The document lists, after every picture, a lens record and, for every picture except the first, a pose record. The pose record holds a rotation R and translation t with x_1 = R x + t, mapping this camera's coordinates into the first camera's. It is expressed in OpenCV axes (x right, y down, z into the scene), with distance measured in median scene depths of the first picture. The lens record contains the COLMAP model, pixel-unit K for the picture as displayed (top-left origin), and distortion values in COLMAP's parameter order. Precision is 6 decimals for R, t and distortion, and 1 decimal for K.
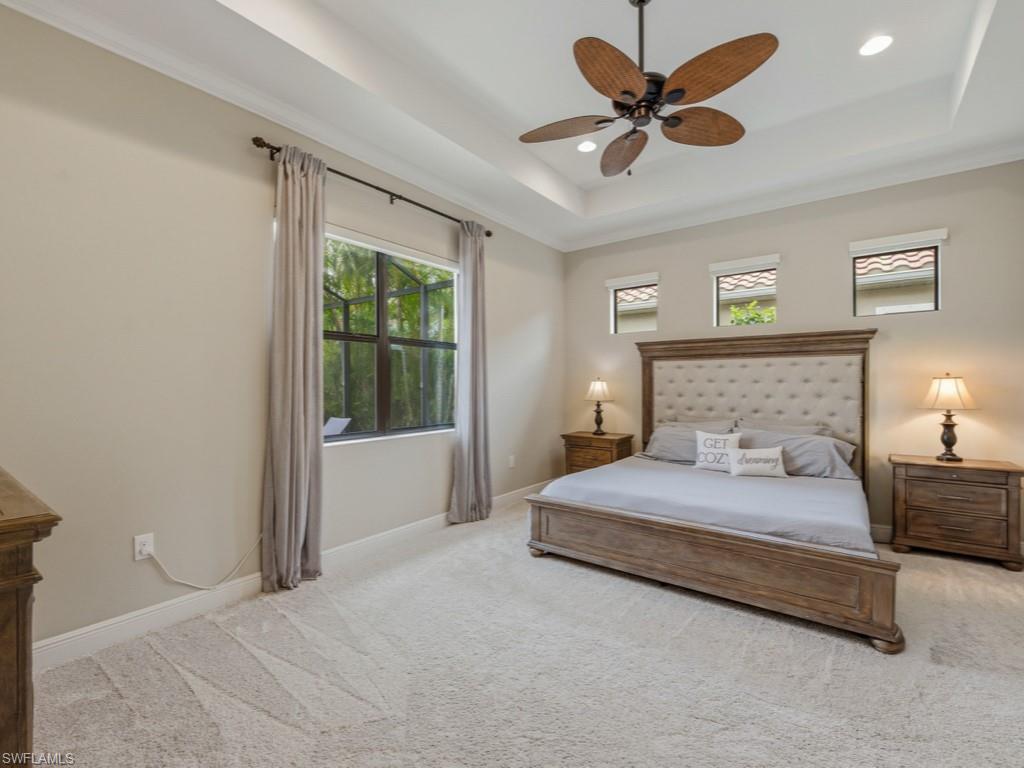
lens RADIAL K [[453.5, 0, 508.2], [0, 453.5, 384.4], [0, 0, 1]] dist [0.001824, 0.000031]
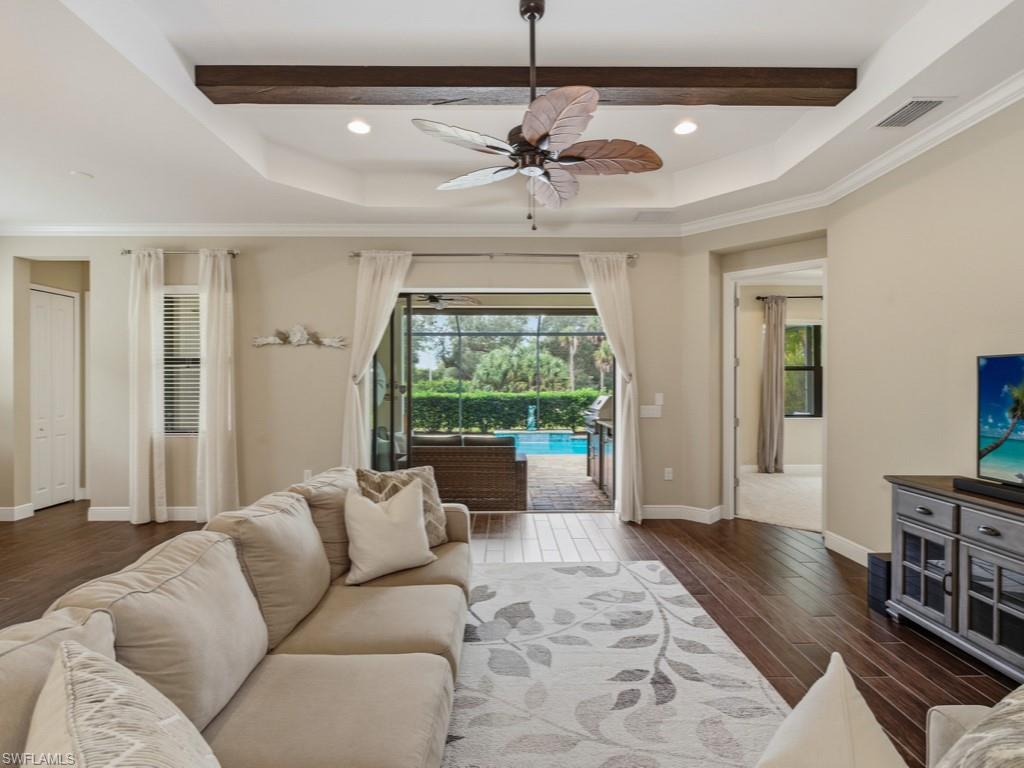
lens RADIAL K [[502.0, 0, 509.7], [0, 502.0, 386.1], [0, 0, 1]] dist [-0.002065, -0.000336]
pose [[0.622519, 0.004761, -0.782590, 0.610241], [-0.002130, 0.999988, 0.004389, -0.032110], [0.782601, -0.001065, 0.622522, -1.426881]]
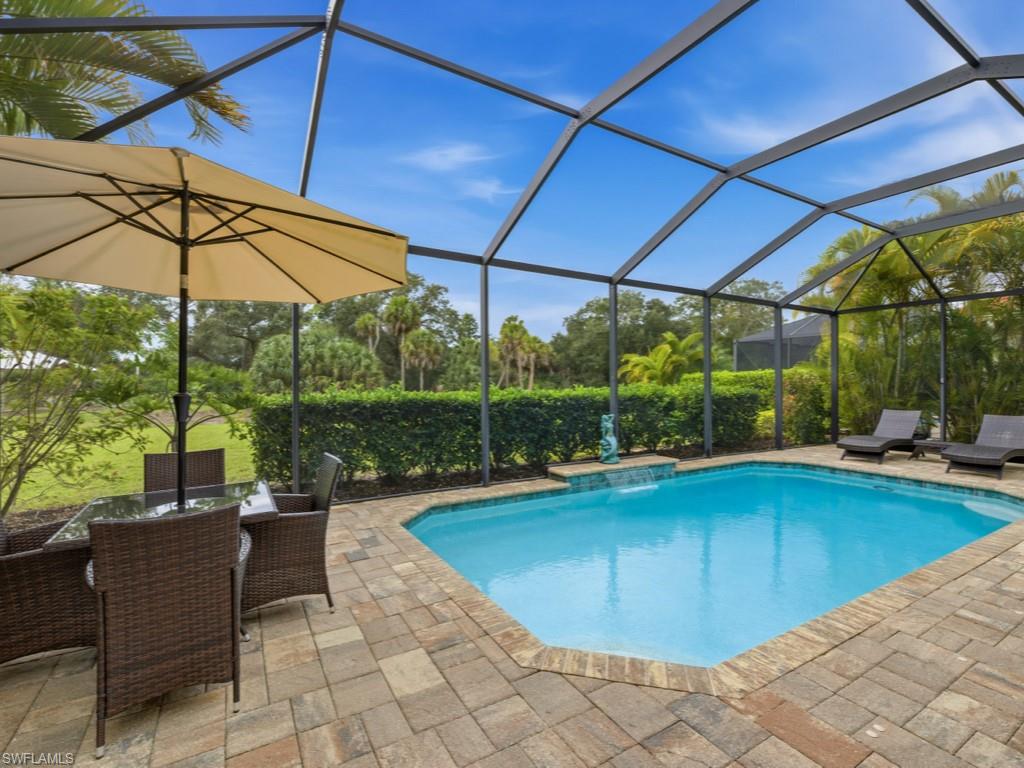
lens RADIAL K [[466.8, 0, 506.5], [0, 466.8, 381.5], [0, 0, 1]] dist [-0.002214, -0.000305]
pose [[0.933609, 0.005802, -0.358245, -2.148061], [-0.006800, 0.999976, -0.001527, 0.011408], [0.358228, 0.003862, 0.933626, -0.753677]]
